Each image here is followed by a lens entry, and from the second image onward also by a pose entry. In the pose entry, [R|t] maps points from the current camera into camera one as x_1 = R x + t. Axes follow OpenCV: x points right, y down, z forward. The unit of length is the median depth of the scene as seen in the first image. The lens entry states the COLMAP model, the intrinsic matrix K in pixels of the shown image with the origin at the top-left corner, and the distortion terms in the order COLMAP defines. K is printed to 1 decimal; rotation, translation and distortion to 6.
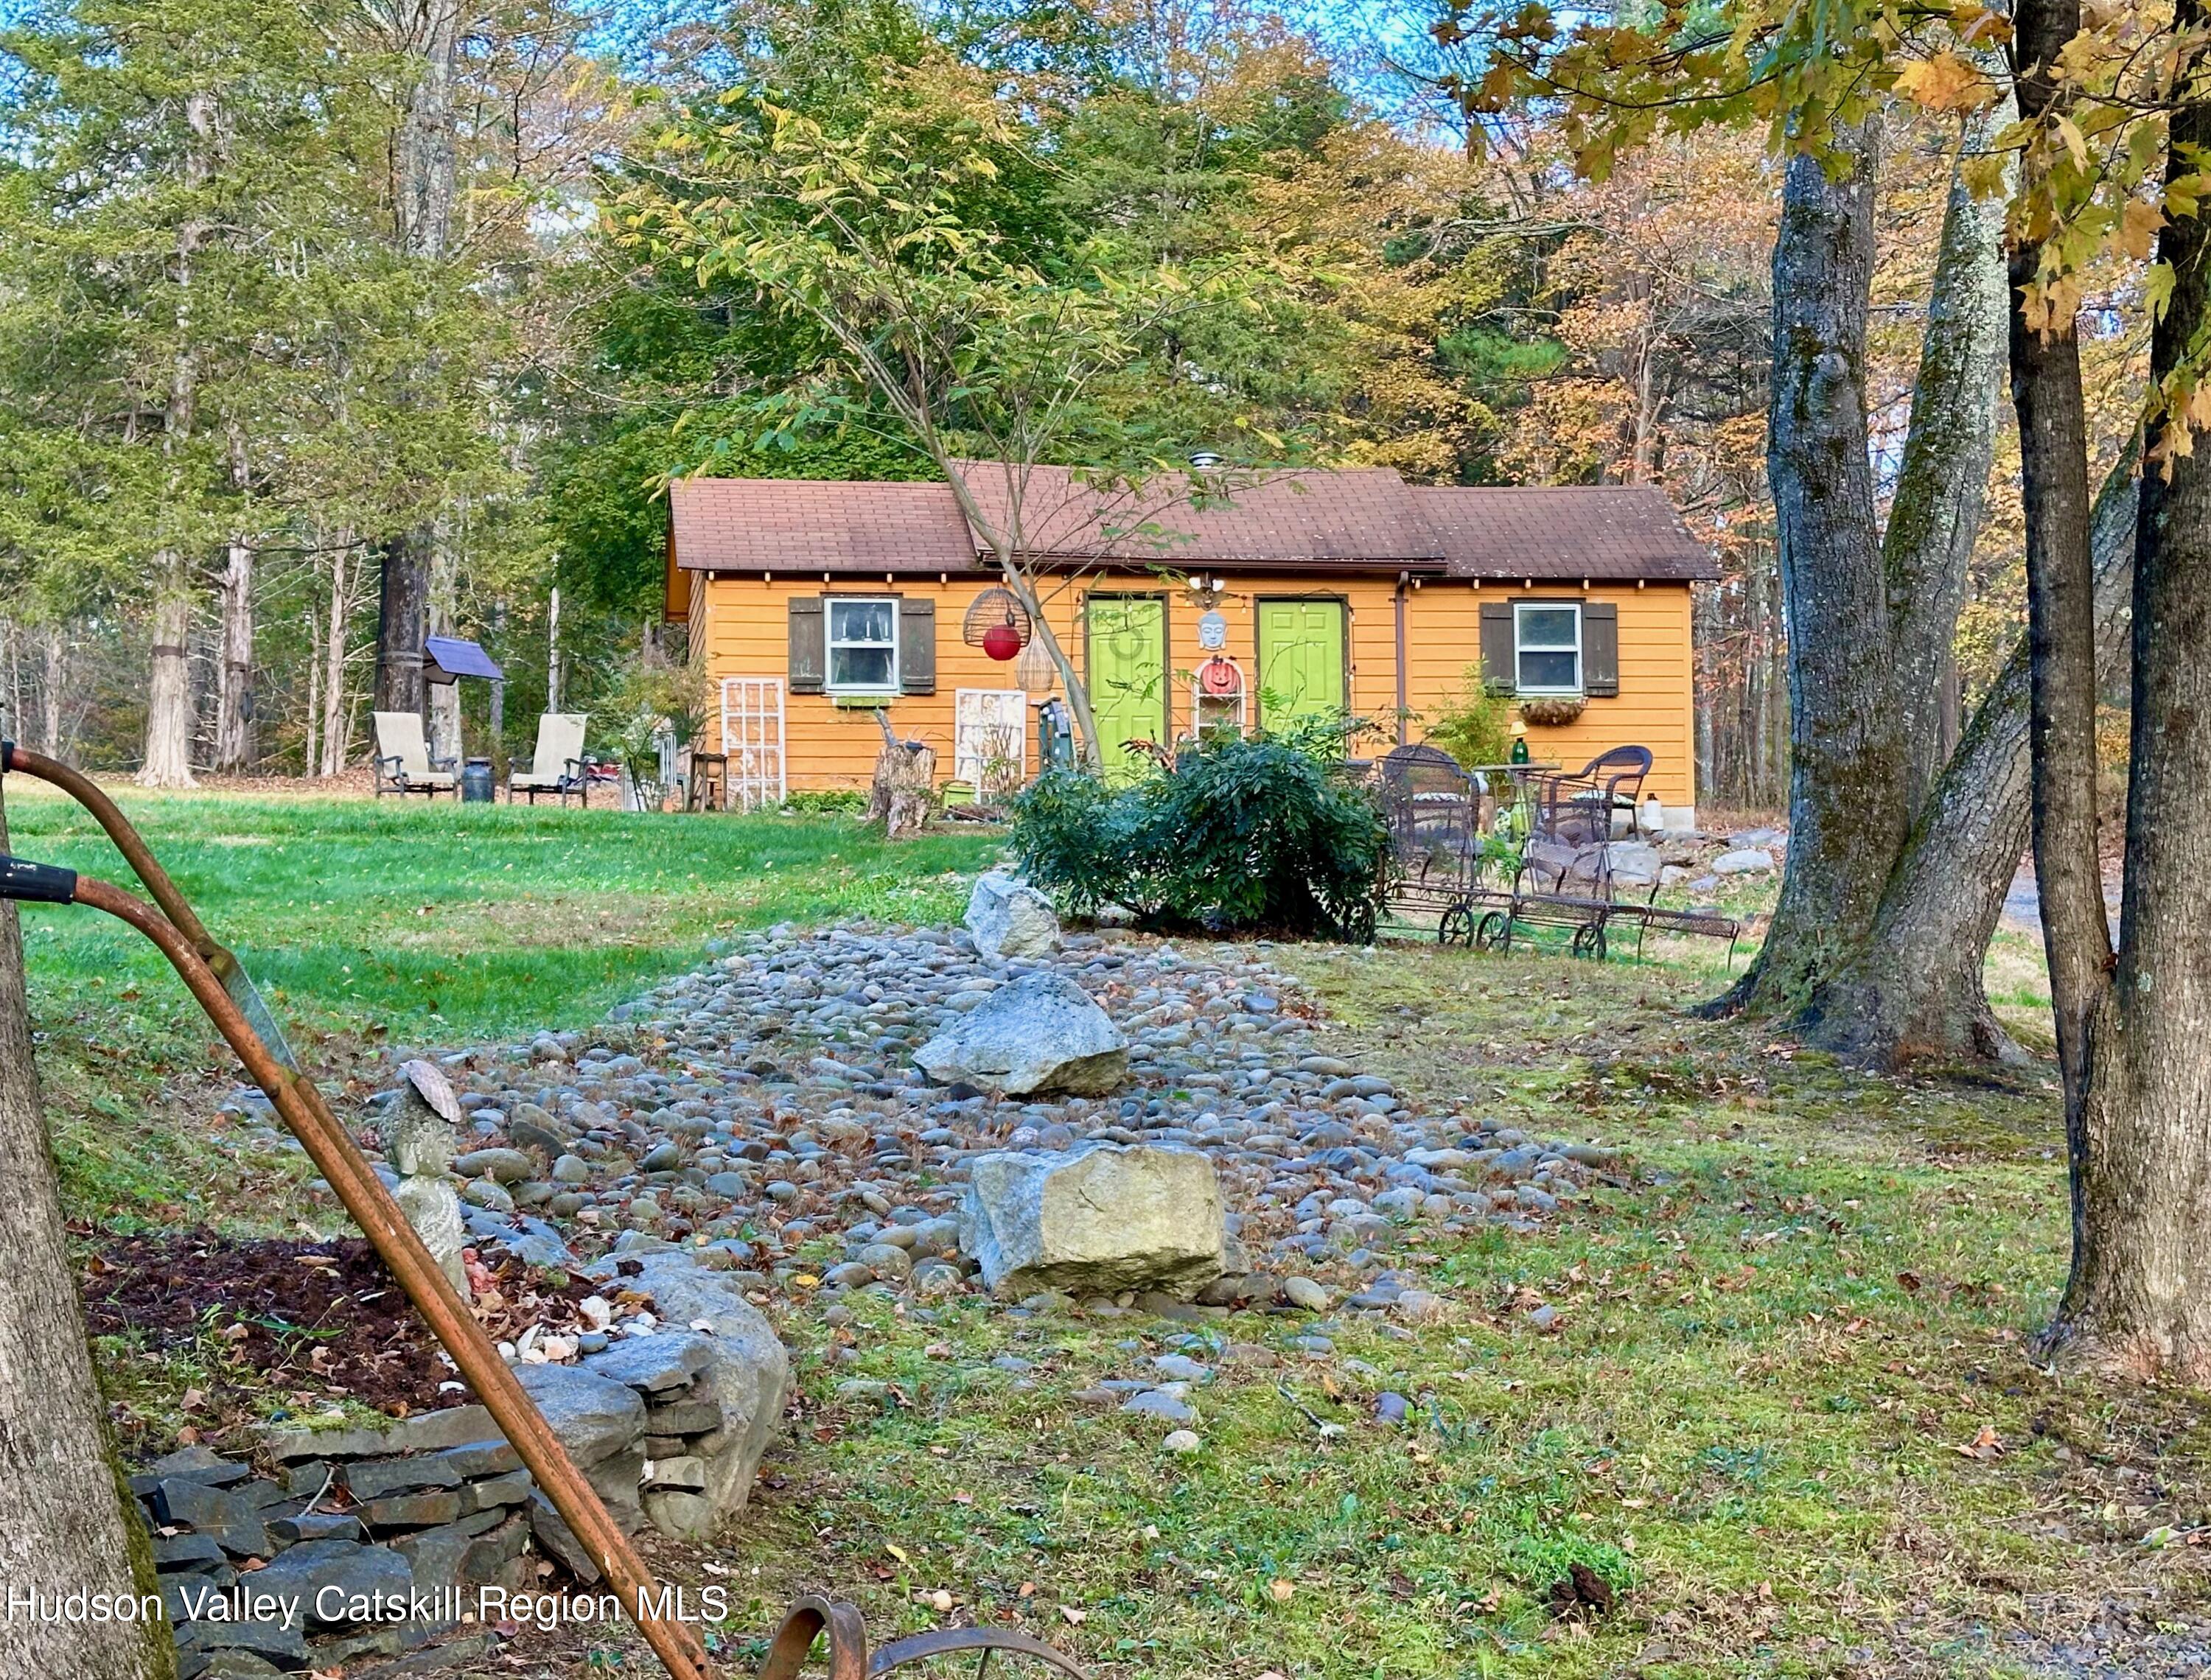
lens RADIAL K [[3526.3, 0, 1102.5], [0, 3526.3, 840.7], [0, 0, 1]] dist [0.108204, 0.000000]
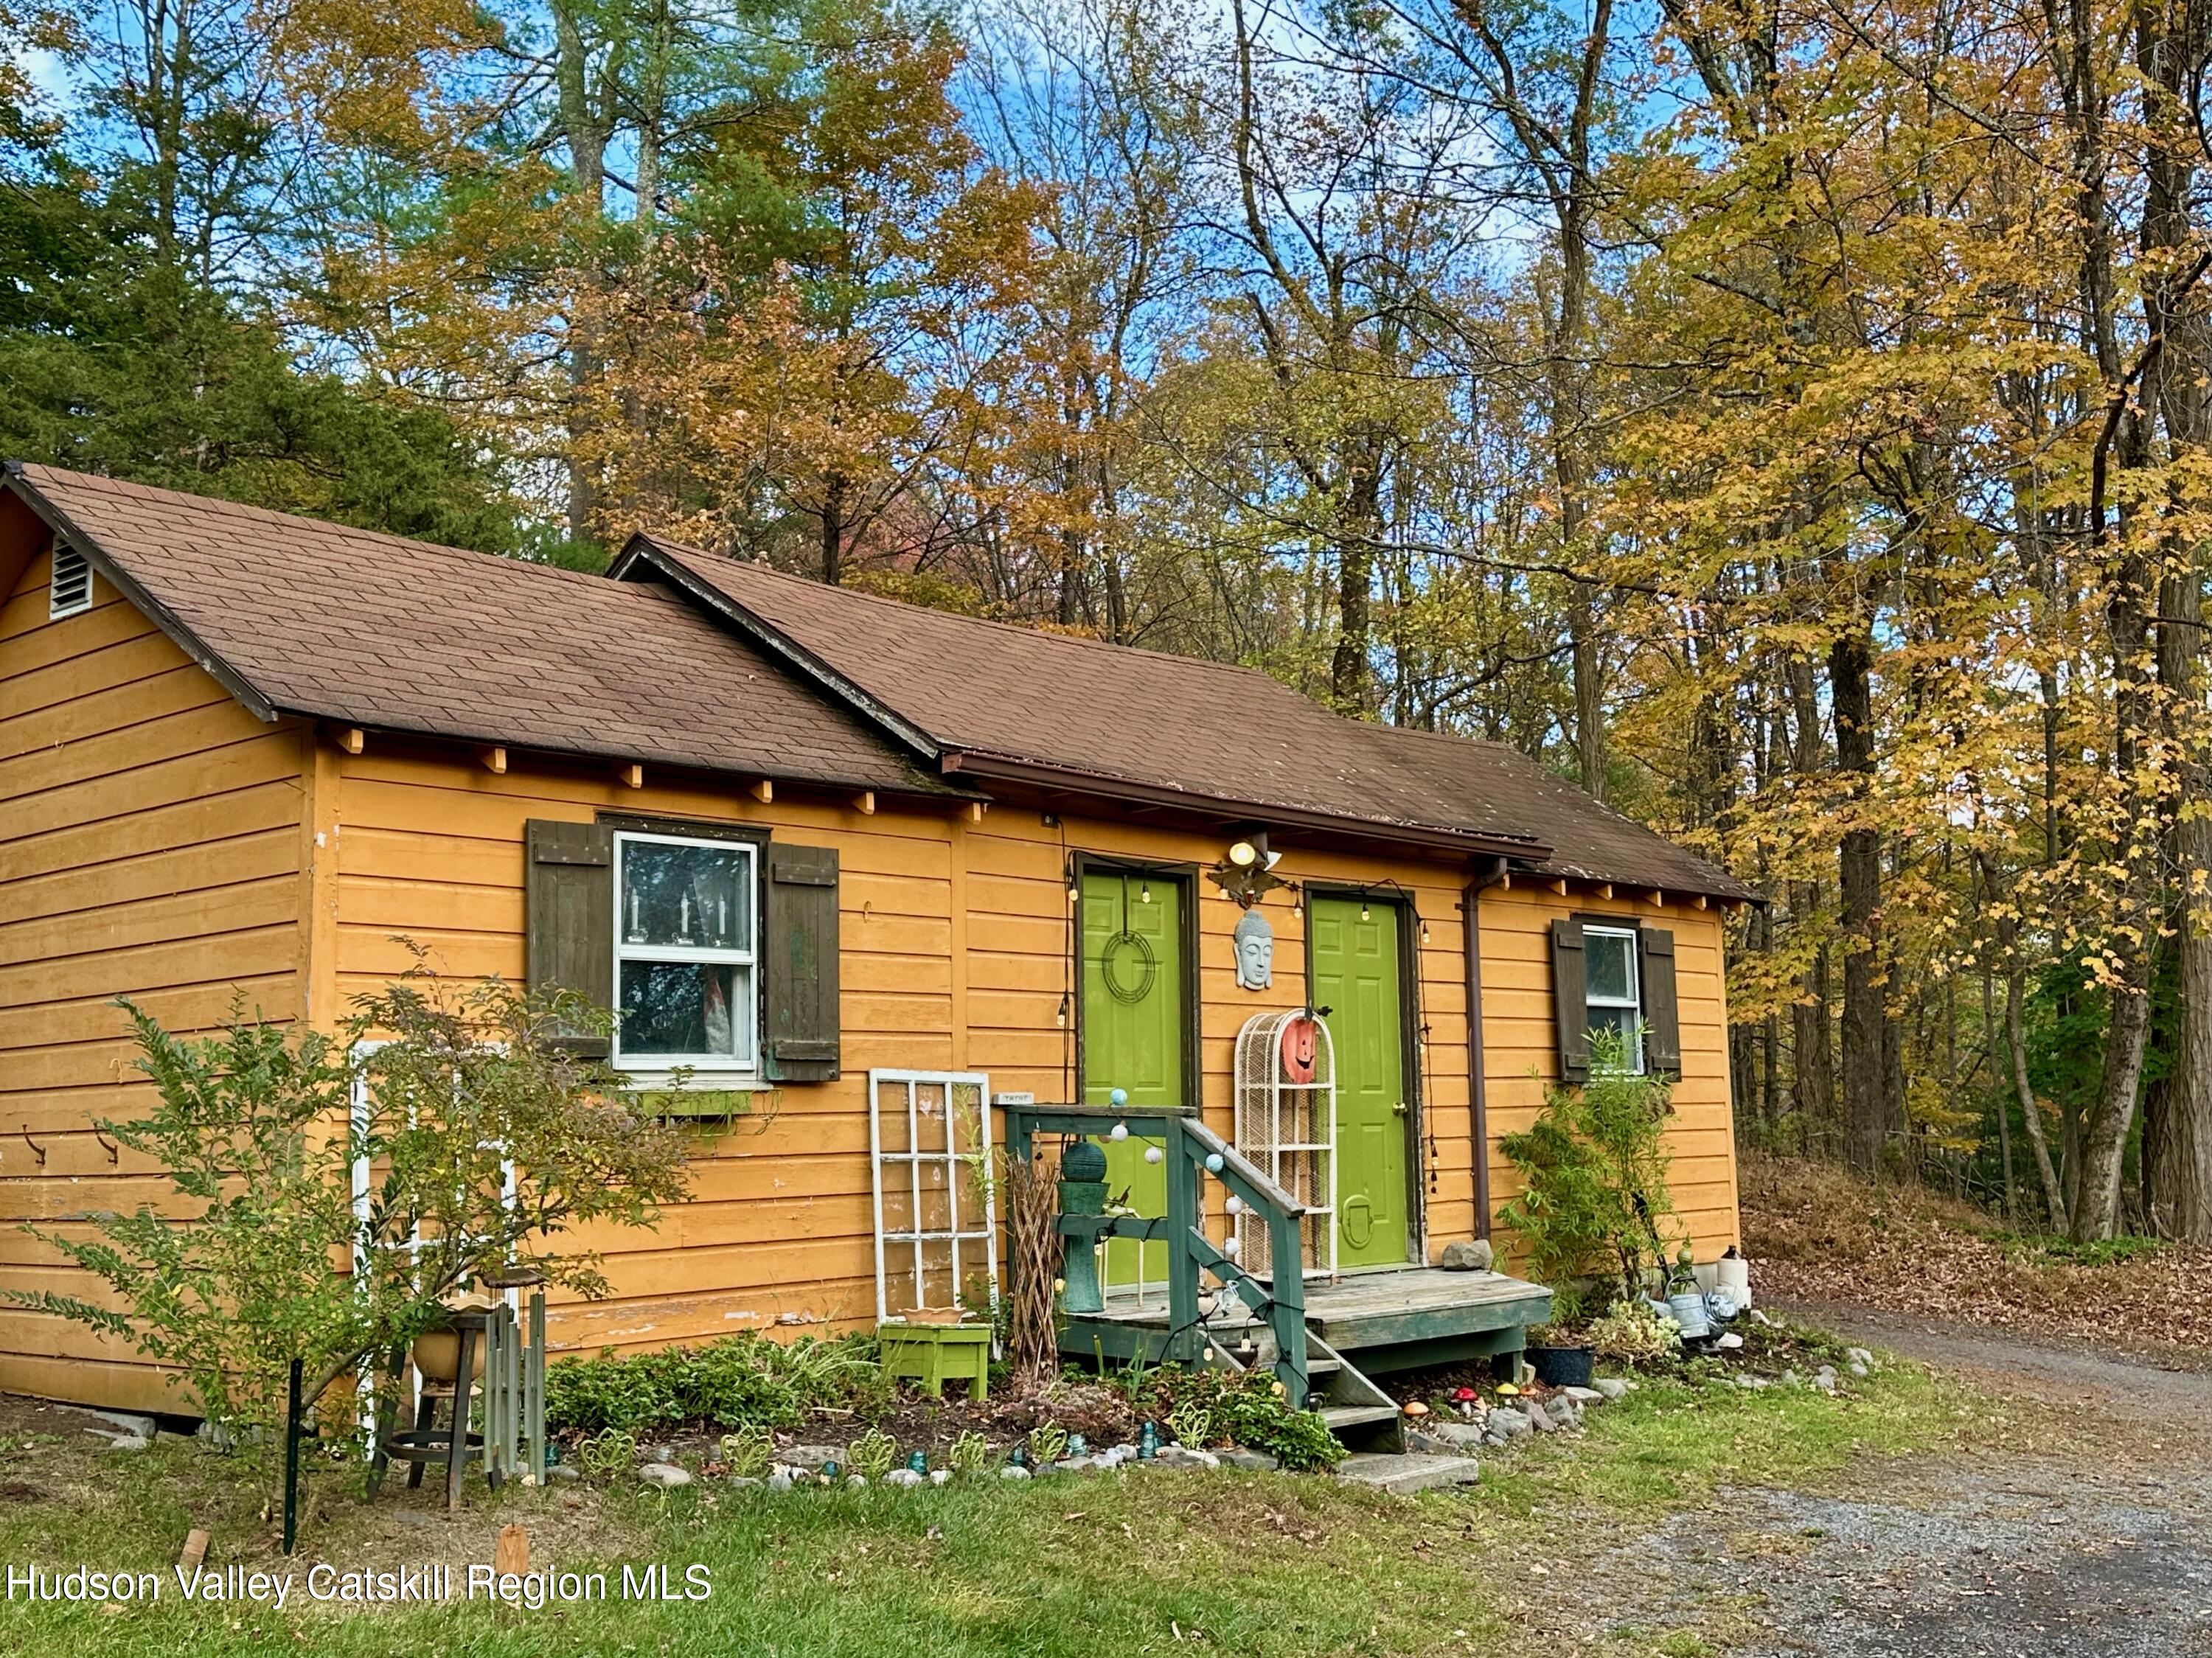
lens RADIAL K [[2342.7, 0, 1105.2], [0, 2342.7, 829.0], [0, 0, 1]] dist [0.000013, 0.000000]
pose [[0.789258, 0.075522, 0.609400, -0.189474], [-0.025835, 0.995613, -0.089925, -0.047113], [-0.613519, 0.055229, 0.787747, 0.763646]]
